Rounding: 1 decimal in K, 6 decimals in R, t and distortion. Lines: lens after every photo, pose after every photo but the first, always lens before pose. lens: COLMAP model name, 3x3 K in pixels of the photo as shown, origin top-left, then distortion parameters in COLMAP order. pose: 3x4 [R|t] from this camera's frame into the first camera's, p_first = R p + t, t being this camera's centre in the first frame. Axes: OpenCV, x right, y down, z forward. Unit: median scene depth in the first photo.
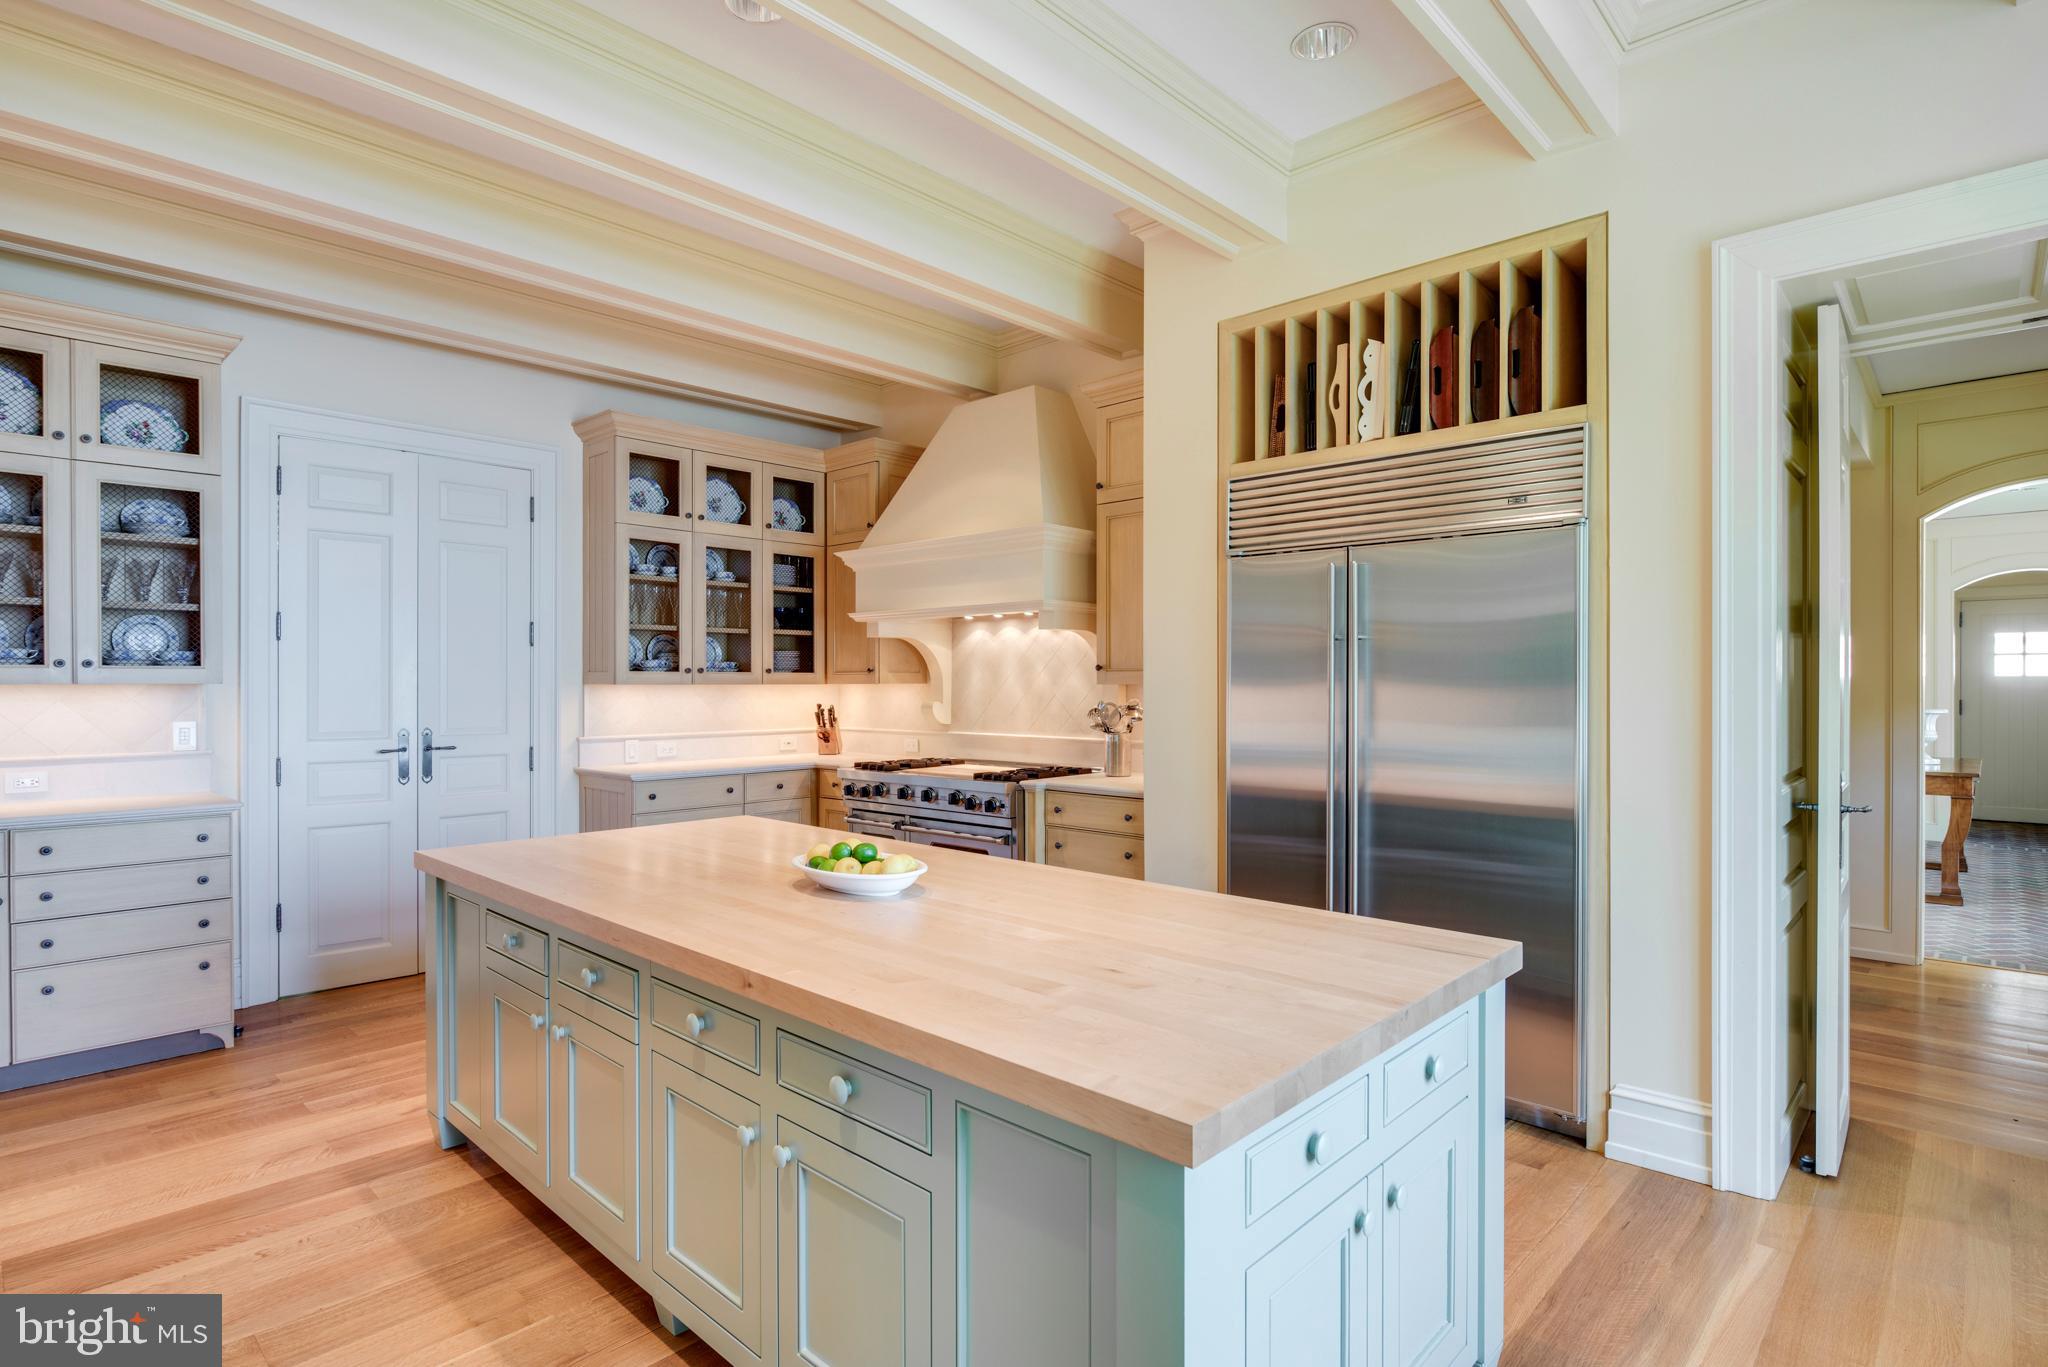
lens RADIAL K [[955.0, 0, 964.0], [0, 955.0, 683.7], [0, 0, 1]] dist [-0.003675, 0.000044]
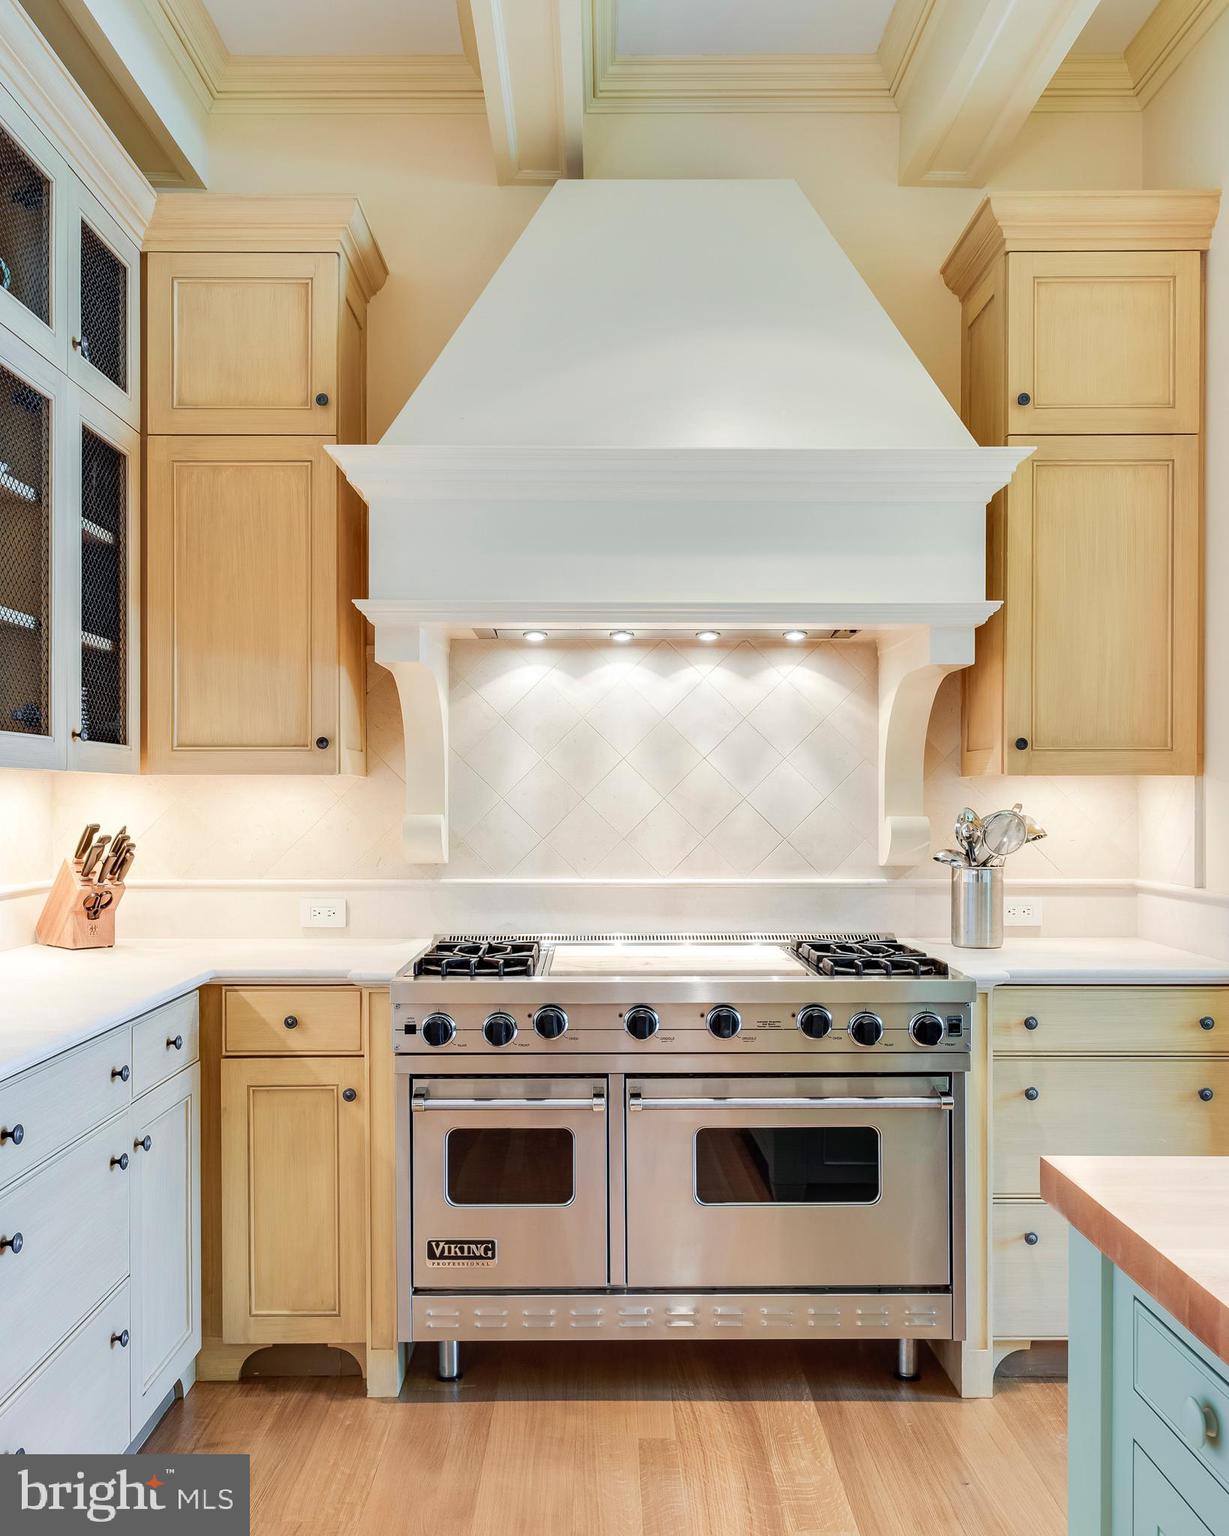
lens RADIAL K [[1264.7, 0, 512.3], [0, 1264.7, 804.5], [0, 0, 1]] dist [0.009821, 0.000893]
pose [[0.727984, -0.005140, 0.685575, -0.436626], [-0.000640, 0.999966, 0.008177, 0.008833], [-0.685594, -0.006391, 0.727956, 0.544771]]
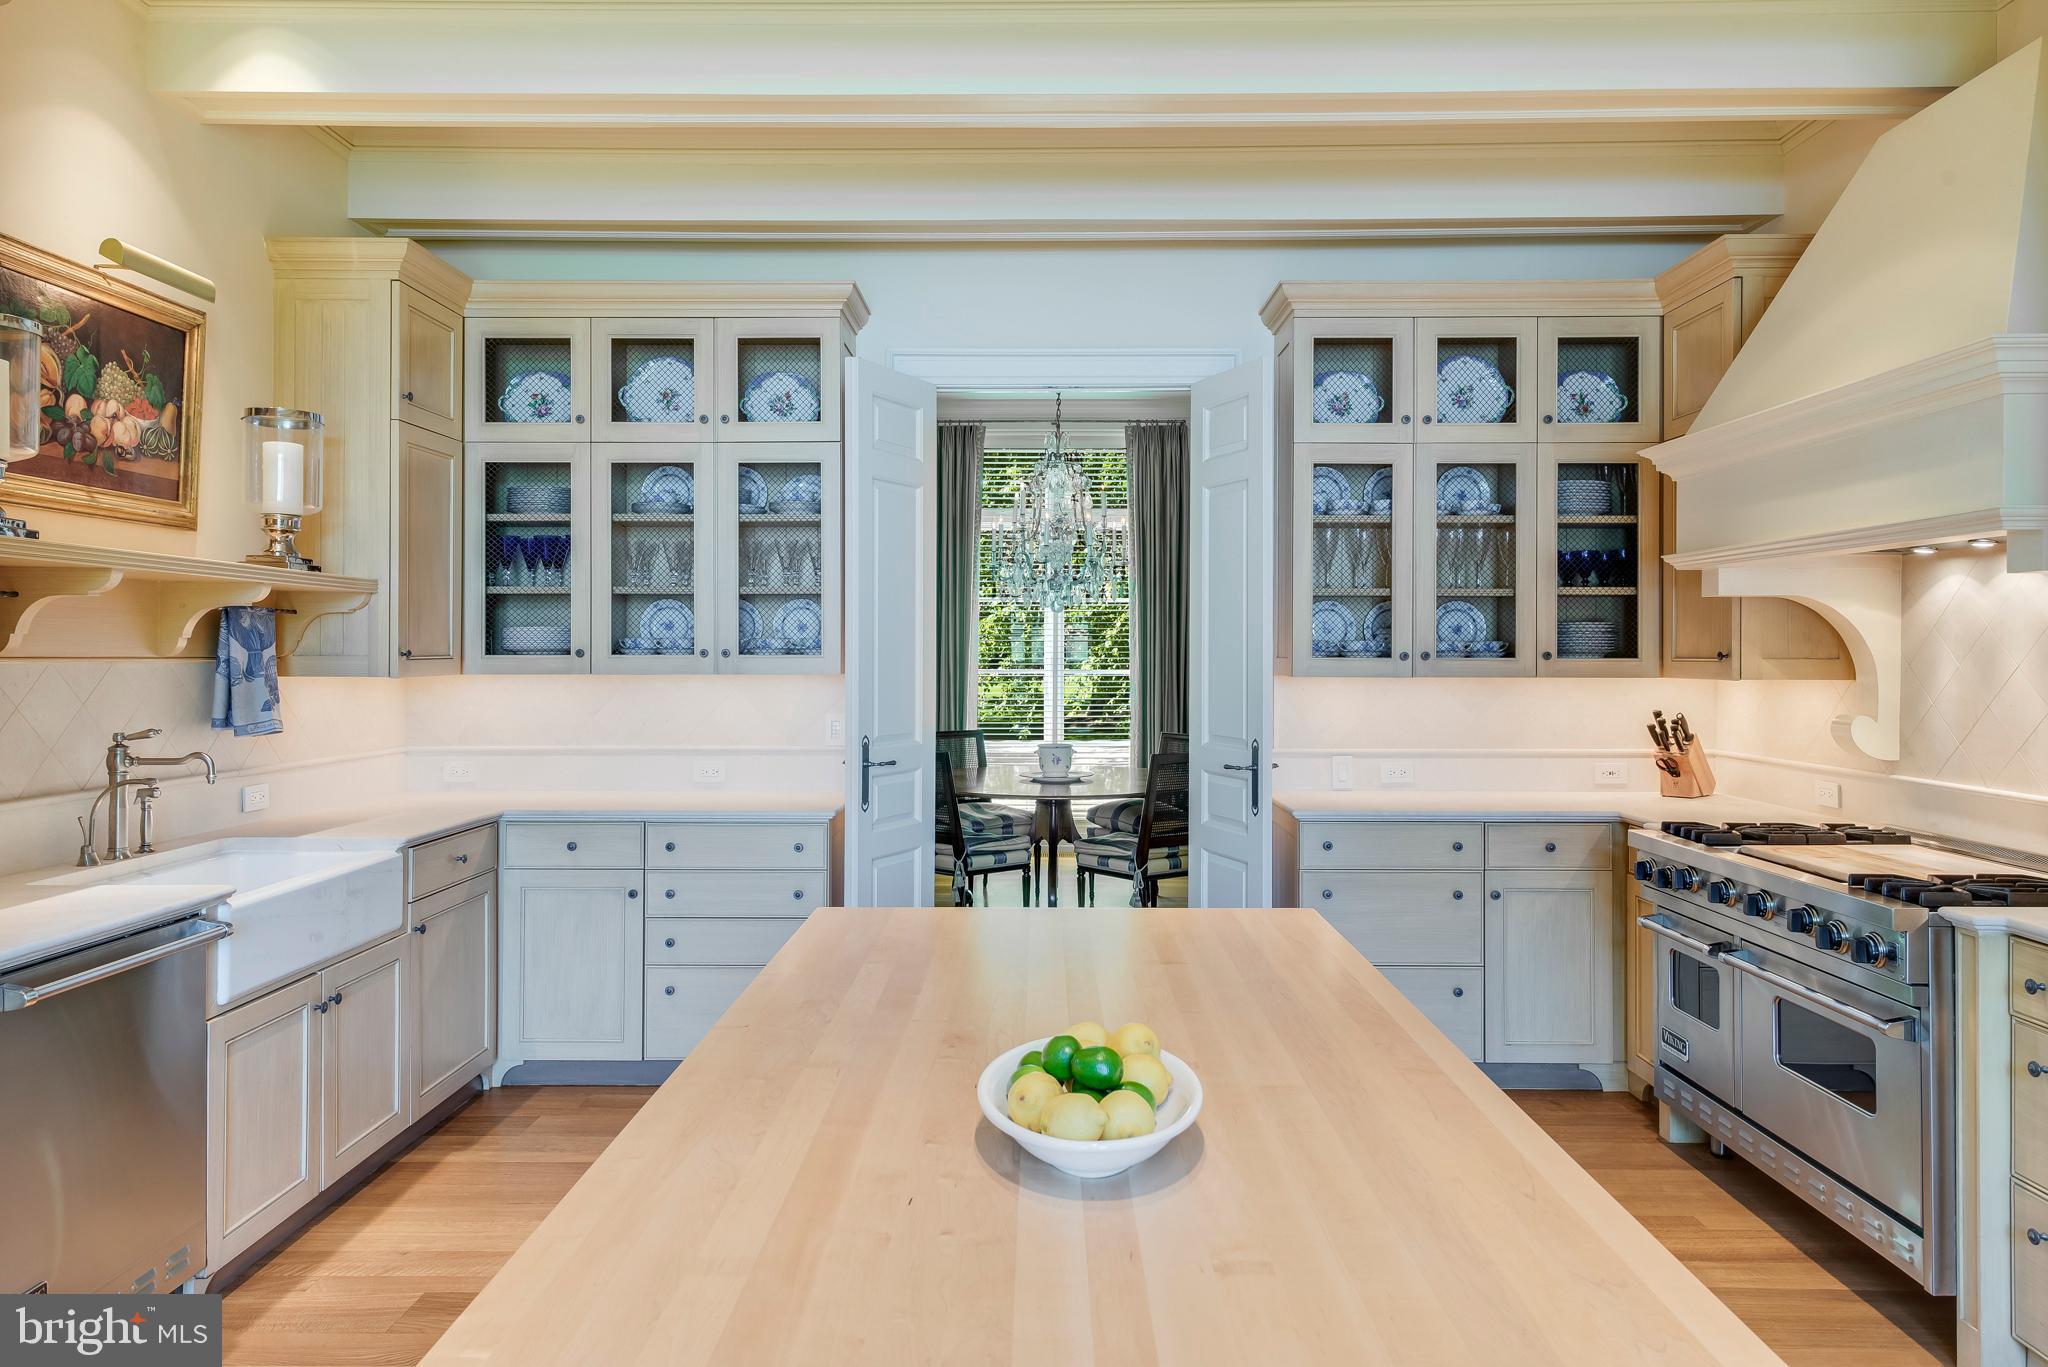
lens RADIAL K [[1254.9, 0, 1088.2], [0, 1254.9, 651.7], [0, 0, 1]] dist [0.016365, 0.002576]
pose [[0.727202, 0.001489, -0.686422, 0.140977], [-0.002748, 0.999996, -0.000742, -0.015092], [0.686418, 0.002426, 0.727203, 0.217785]]
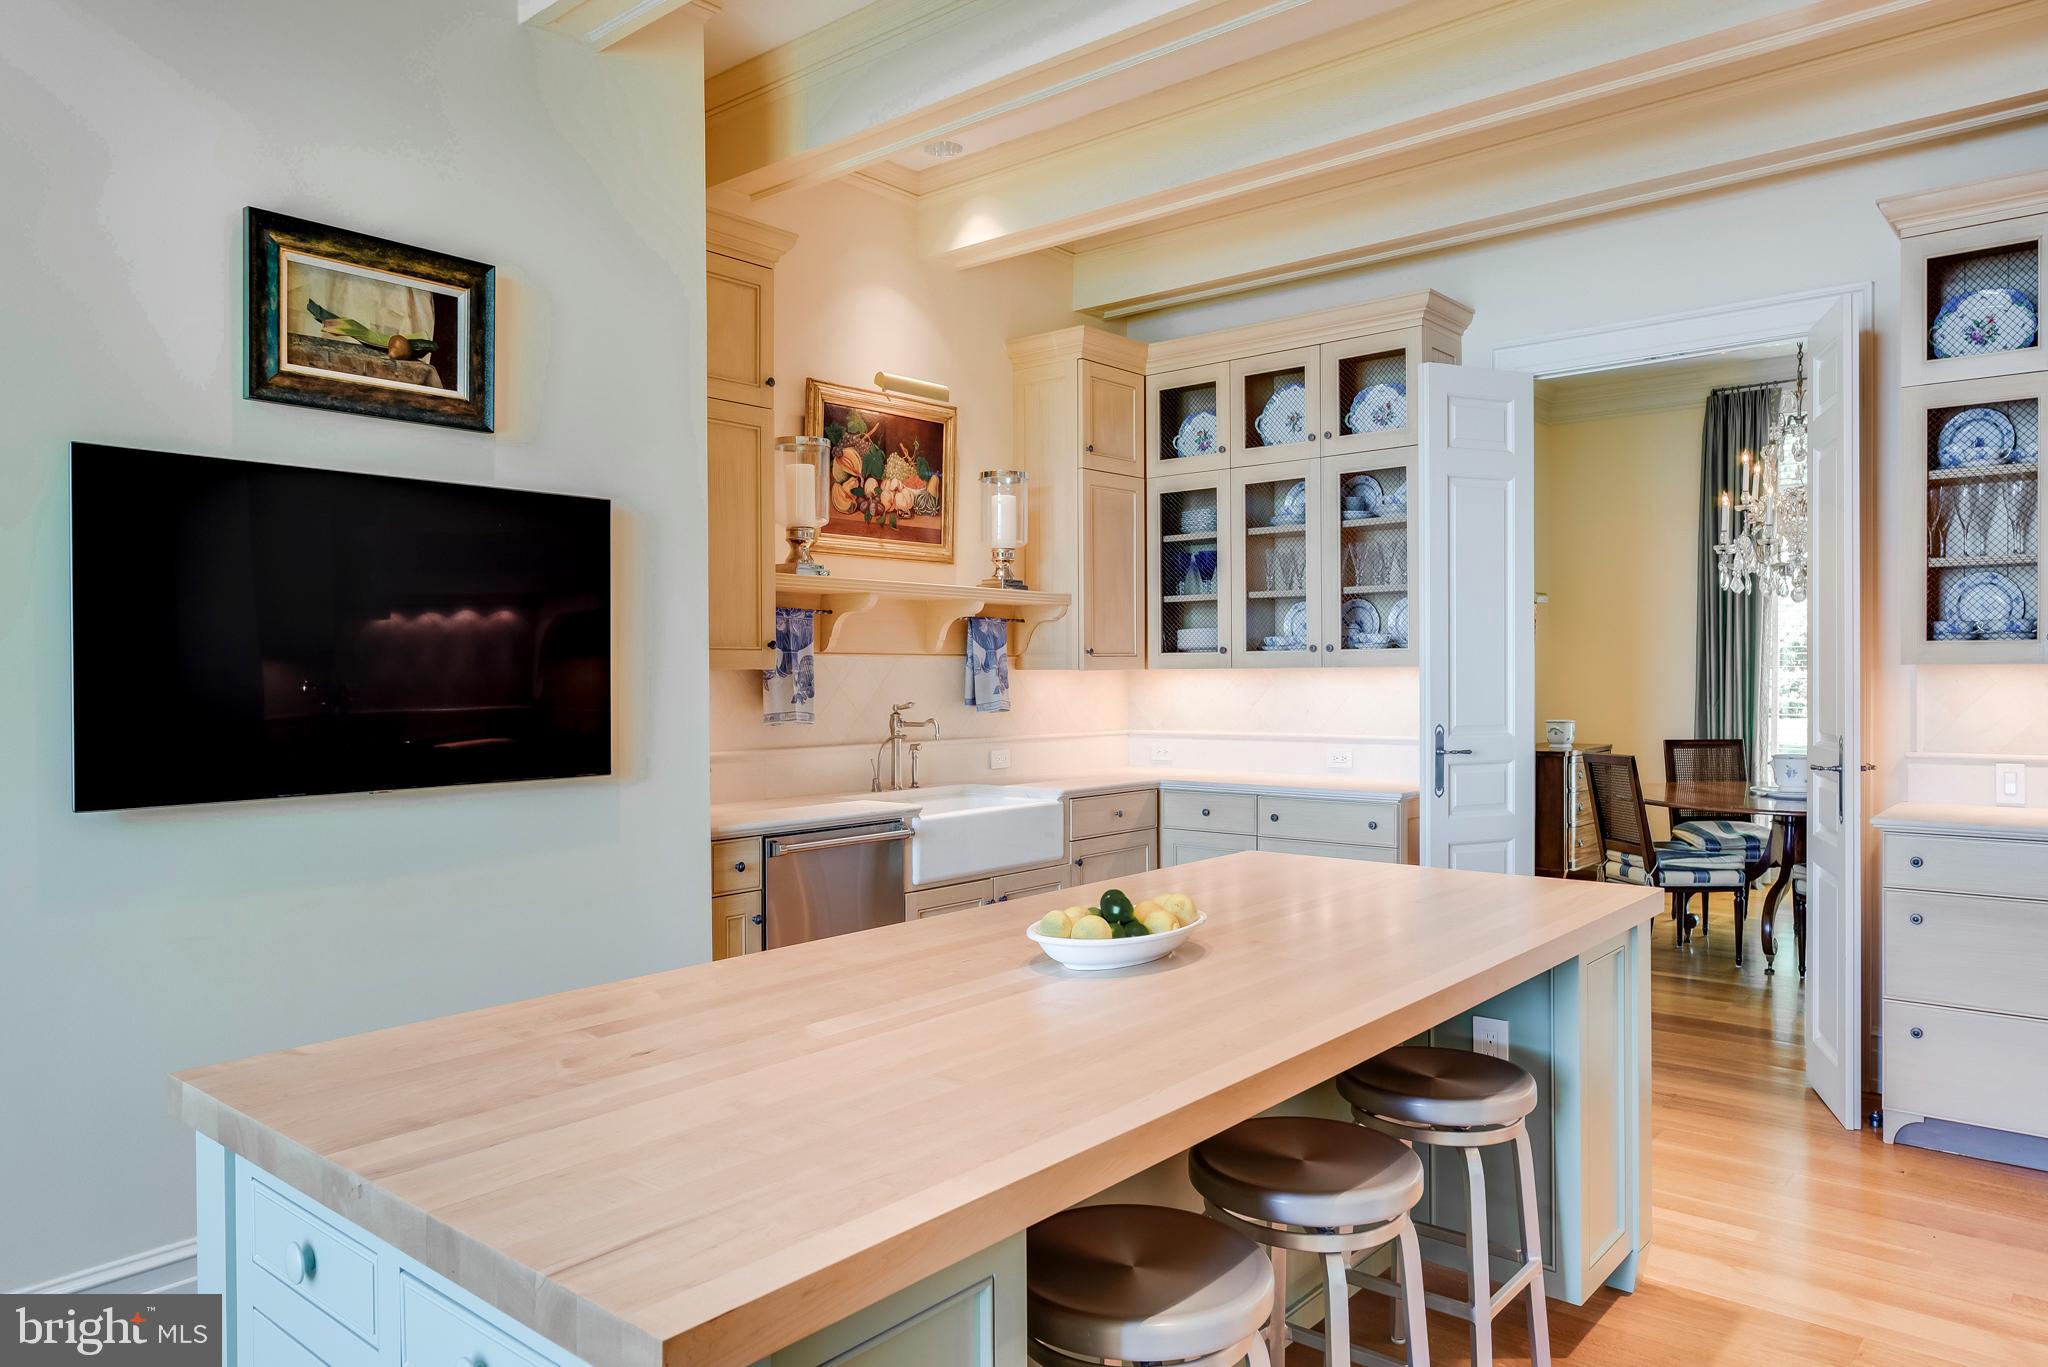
lens RADIAL K [[1363.1, 0, 1057.4], [0, 1363.1, 682.3], [0, 0, 1]] dist [0.028627, 0.001888]
pose [[0.118657, 0.010531, -0.992879, 0.362388], [0.004247, 0.999929, 0.011114, -0.001006], [0.992926, -0.005536, 0.118604, 0.342990]]
